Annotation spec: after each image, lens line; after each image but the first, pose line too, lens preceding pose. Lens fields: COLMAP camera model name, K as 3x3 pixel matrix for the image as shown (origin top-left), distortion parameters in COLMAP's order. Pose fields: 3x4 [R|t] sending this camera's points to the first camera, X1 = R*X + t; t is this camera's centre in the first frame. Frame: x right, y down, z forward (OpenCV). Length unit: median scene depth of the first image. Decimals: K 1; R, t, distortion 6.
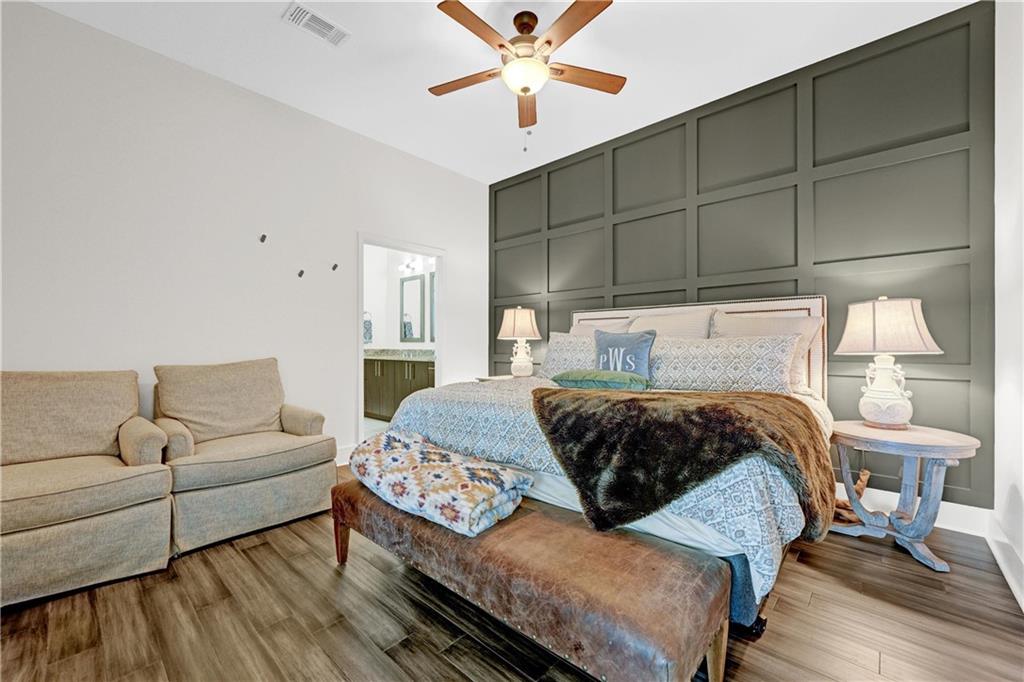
lens RADIAL K [[412.8, 0, 520.9], [0, 412.8, 340.1], [0, 0, 1]] dist [-0.001222, 0.001318]
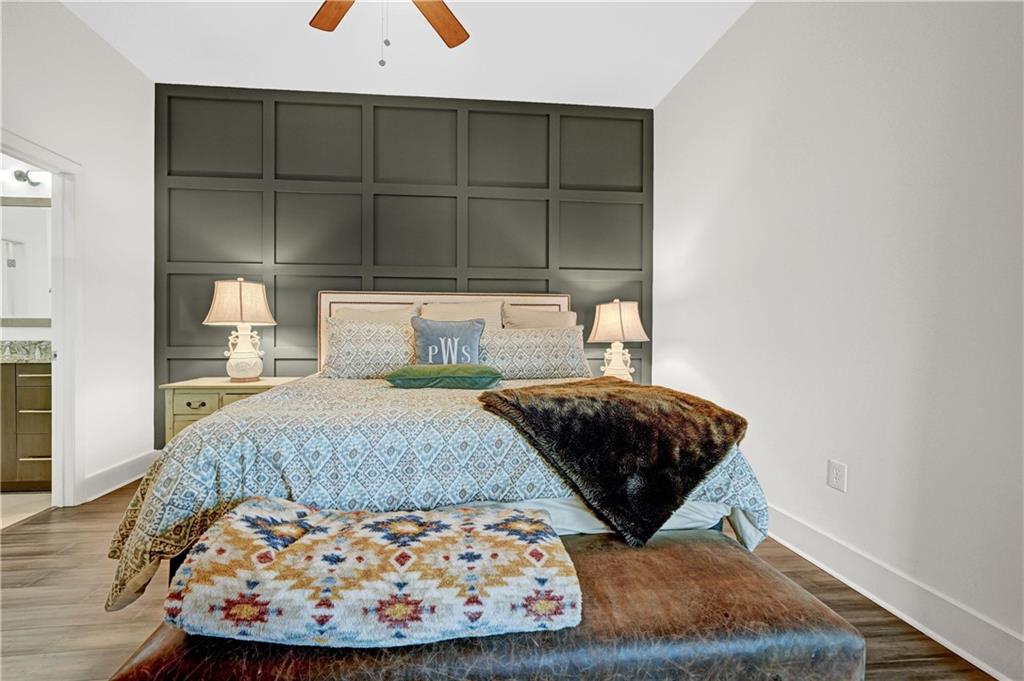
lens RADIAL K [[412.0, 0, 513.1], [0, 412.0, 337.6], [0, 0, 1]] dist [-0.007391, 0.002177]
pose [[0.685381, -0.003209, 0.728177, -0.324675], [-0.014001, 0.999747, 0.017583, 0.000936], [-0.728050, -0.022246, 0.685163, 0.305278]]
